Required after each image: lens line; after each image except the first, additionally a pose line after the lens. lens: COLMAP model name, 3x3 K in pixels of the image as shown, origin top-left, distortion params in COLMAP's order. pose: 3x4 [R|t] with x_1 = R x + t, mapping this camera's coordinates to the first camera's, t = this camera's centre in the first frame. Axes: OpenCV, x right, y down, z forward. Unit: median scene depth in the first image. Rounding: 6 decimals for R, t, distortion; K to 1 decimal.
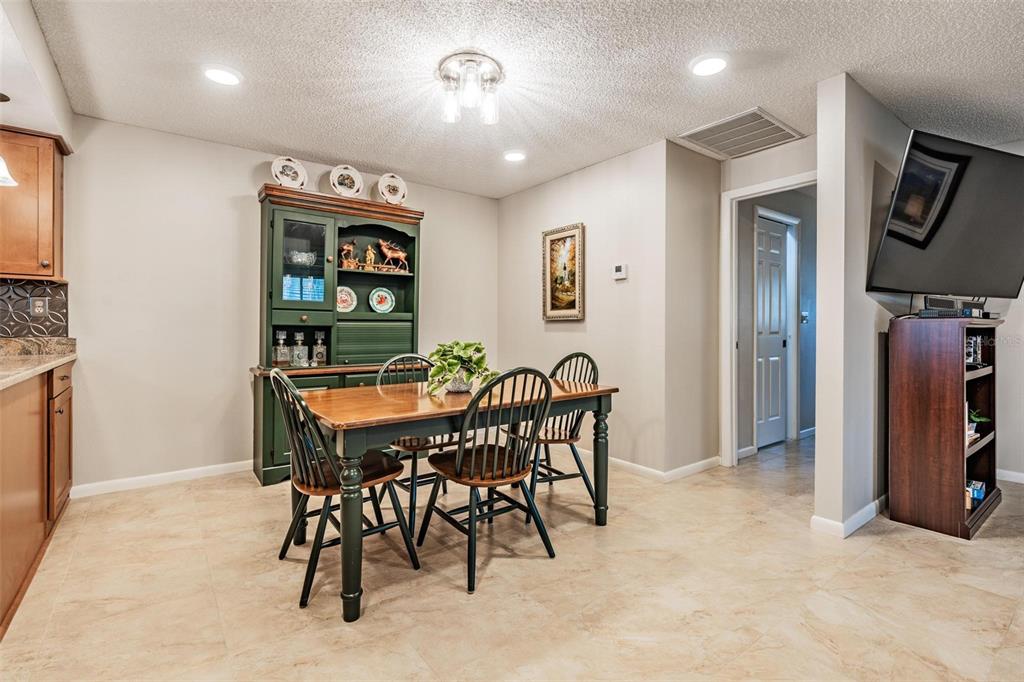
lens RADIAL K [[467.3, 0, 517.7], [0, 467.3, 328.9], [0, 0, 1]] dist [-0.001169, 0.000897]
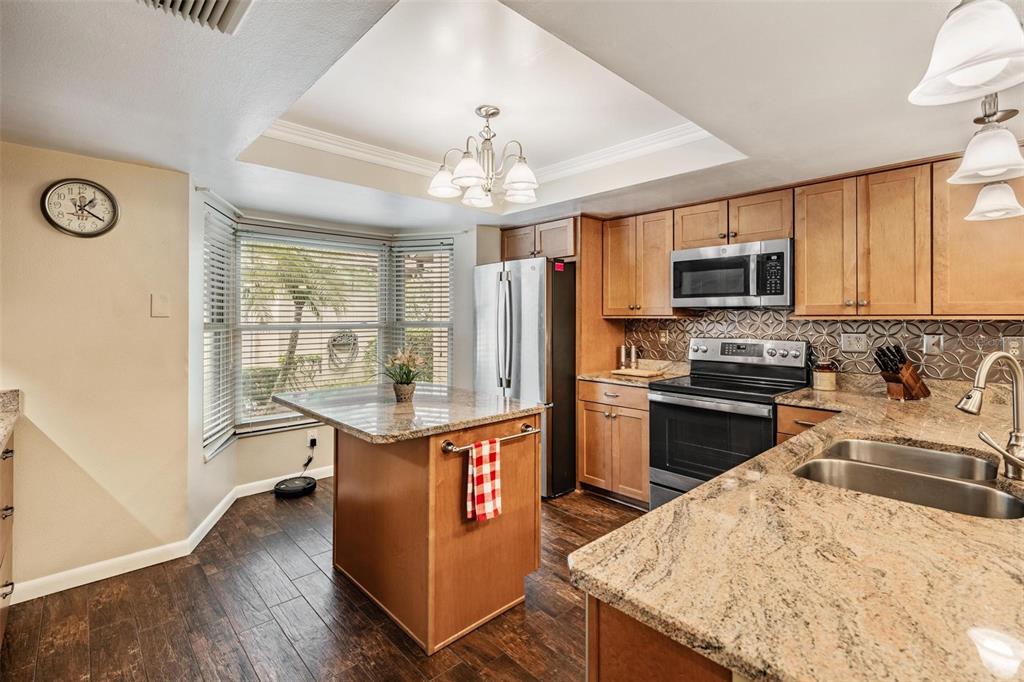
lens RADIAL K [[467.3, 0, 510.8], [0, 467.3, 316.8], [0, 0, 1]] dist [-0.001169, 0.000897]
pose [[0.103483, -0.008441, -0.994595, -0.225242], [-0.011057, 0.999892, -0.009637, -0.068364], [0.994570, 0.011994, 0.103379, 0.010599]]
